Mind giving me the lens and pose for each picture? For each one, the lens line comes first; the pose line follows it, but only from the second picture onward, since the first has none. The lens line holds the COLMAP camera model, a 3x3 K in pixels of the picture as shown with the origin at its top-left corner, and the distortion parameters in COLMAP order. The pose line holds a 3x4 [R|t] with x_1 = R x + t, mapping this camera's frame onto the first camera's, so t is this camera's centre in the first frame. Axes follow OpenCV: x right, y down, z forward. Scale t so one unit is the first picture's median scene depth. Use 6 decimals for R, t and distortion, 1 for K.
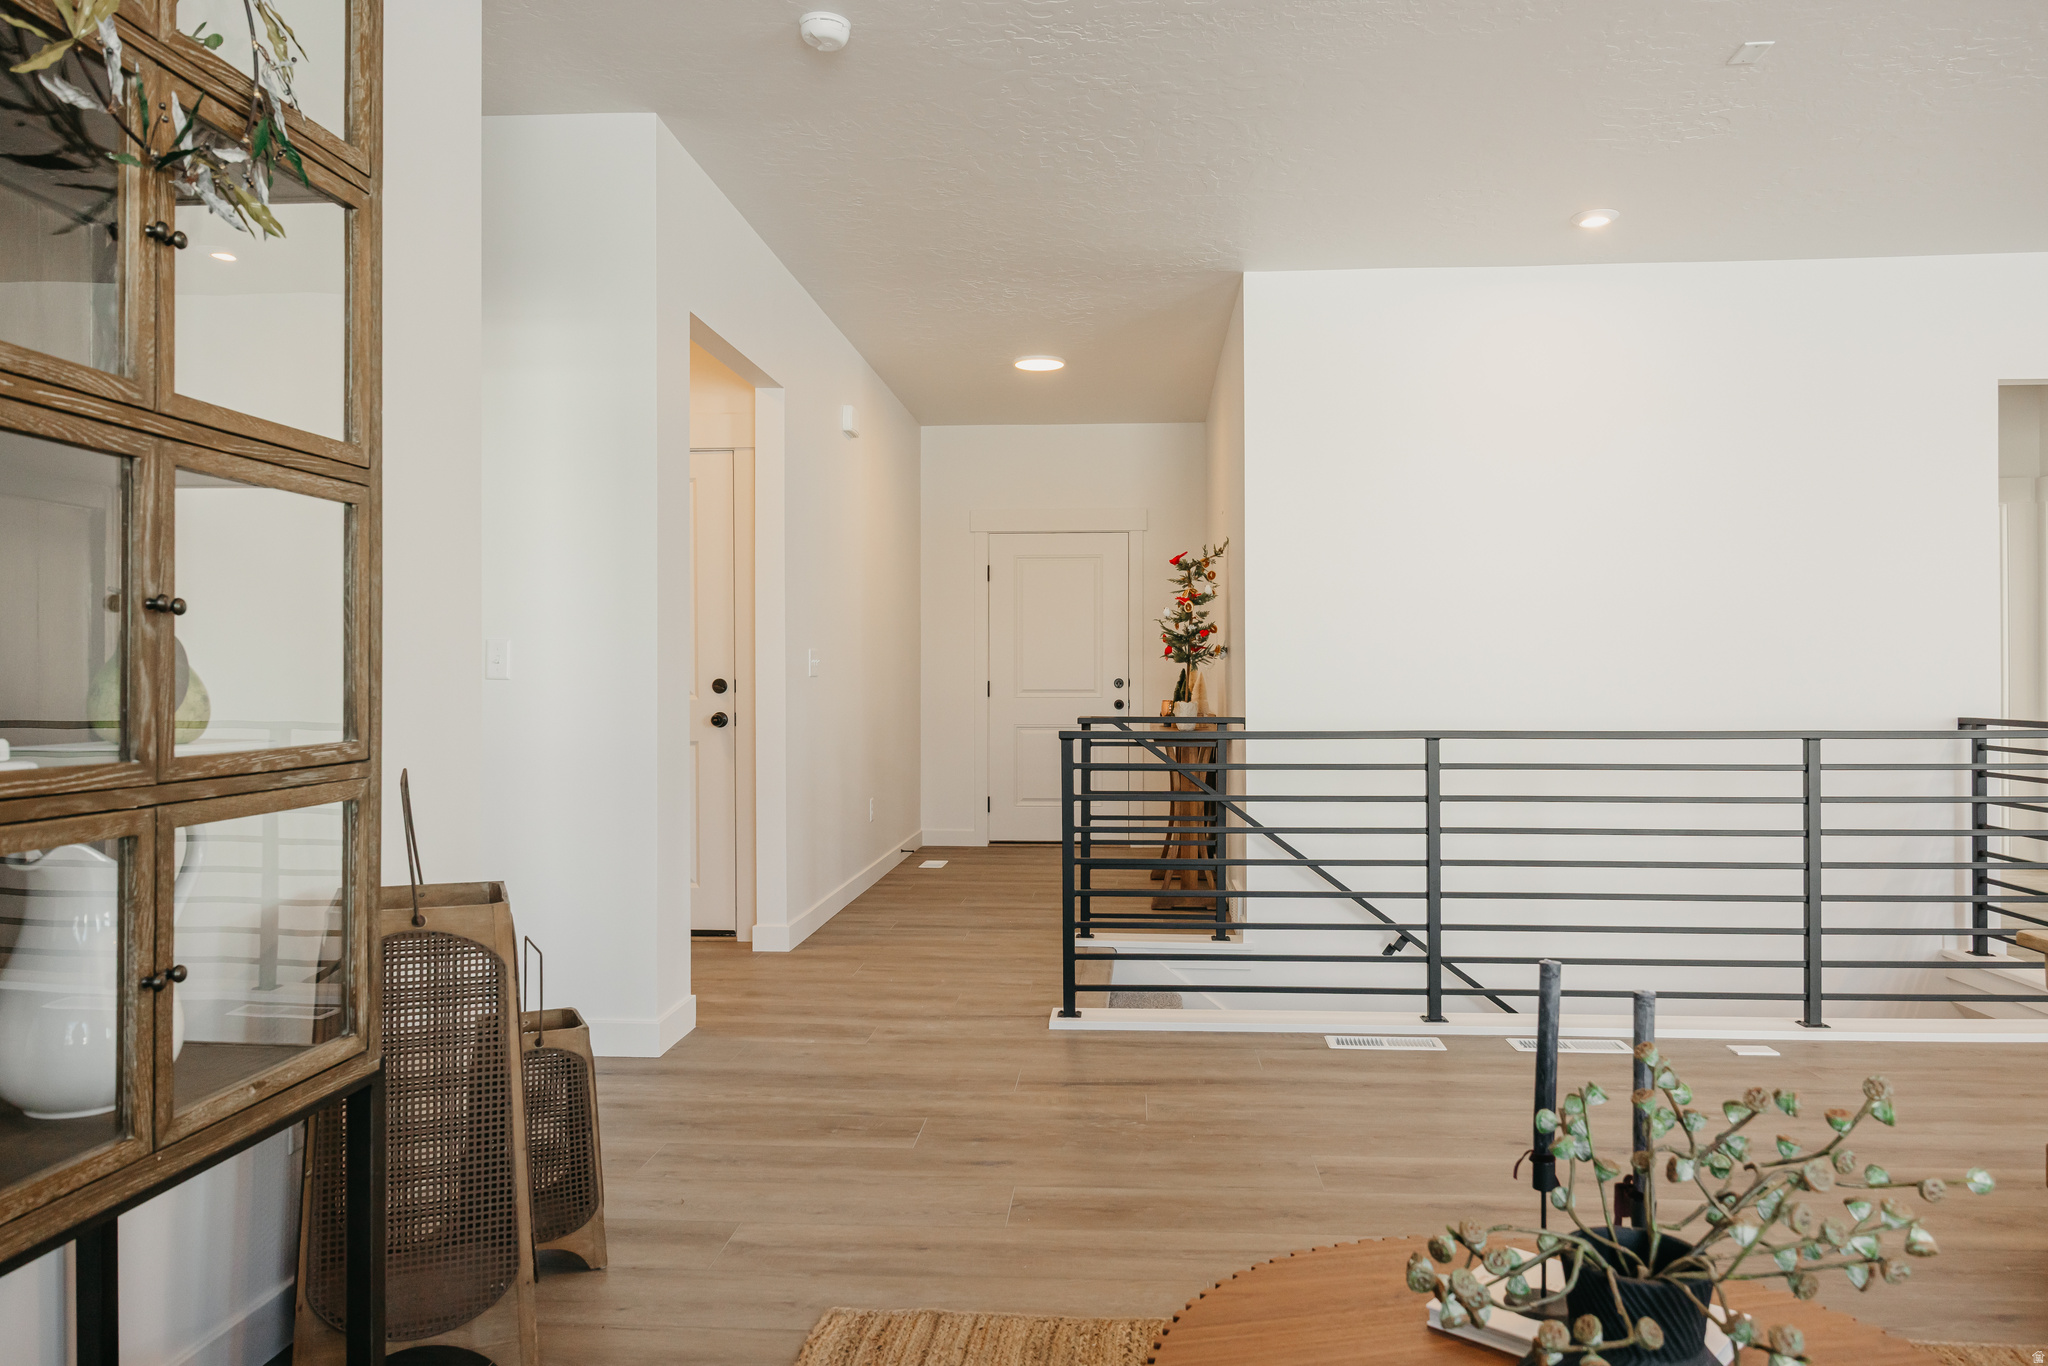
lens RADIAL K [[1416.8, 0, 1024.0], [0, 1416.8, 683.0], [0, 0, 1]] dist [0.000917, 0.000131]
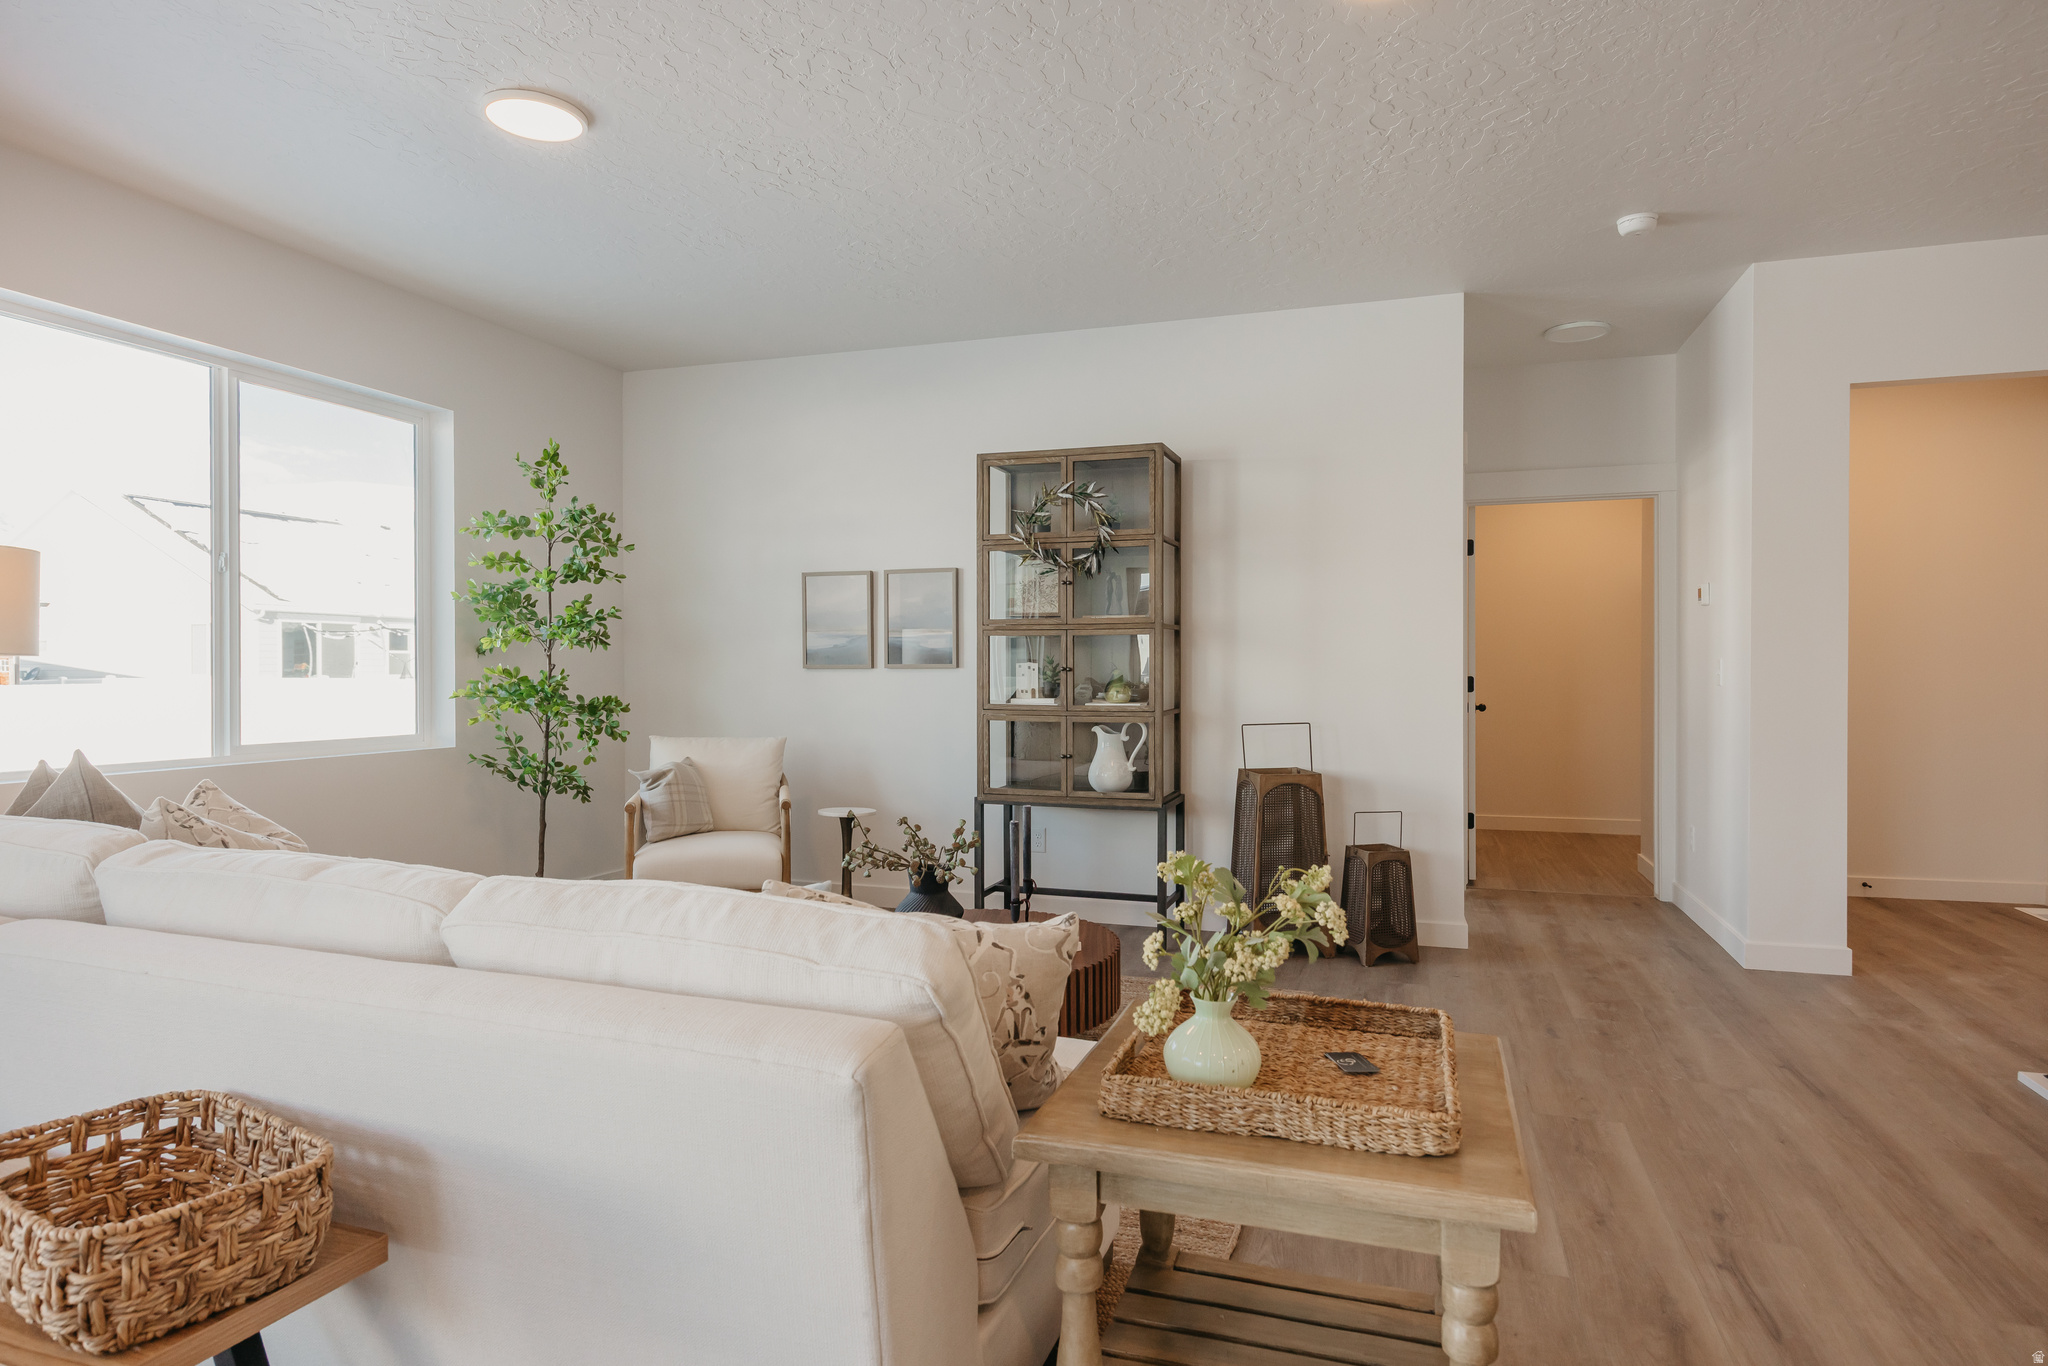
lens RADIAL K [[1121.4, 0, 1033.3], [0, 1121.4, 681.4], [0, 0, 1]] dist [0.002082, -0.000550]
pose [[-0.251988, 0.008662, -0.967692, 1.061810], [-0.004167, 0.999941, 0.010035, -0.015600], [0.967721, 0.006561, -0.251937, 0.707523]]
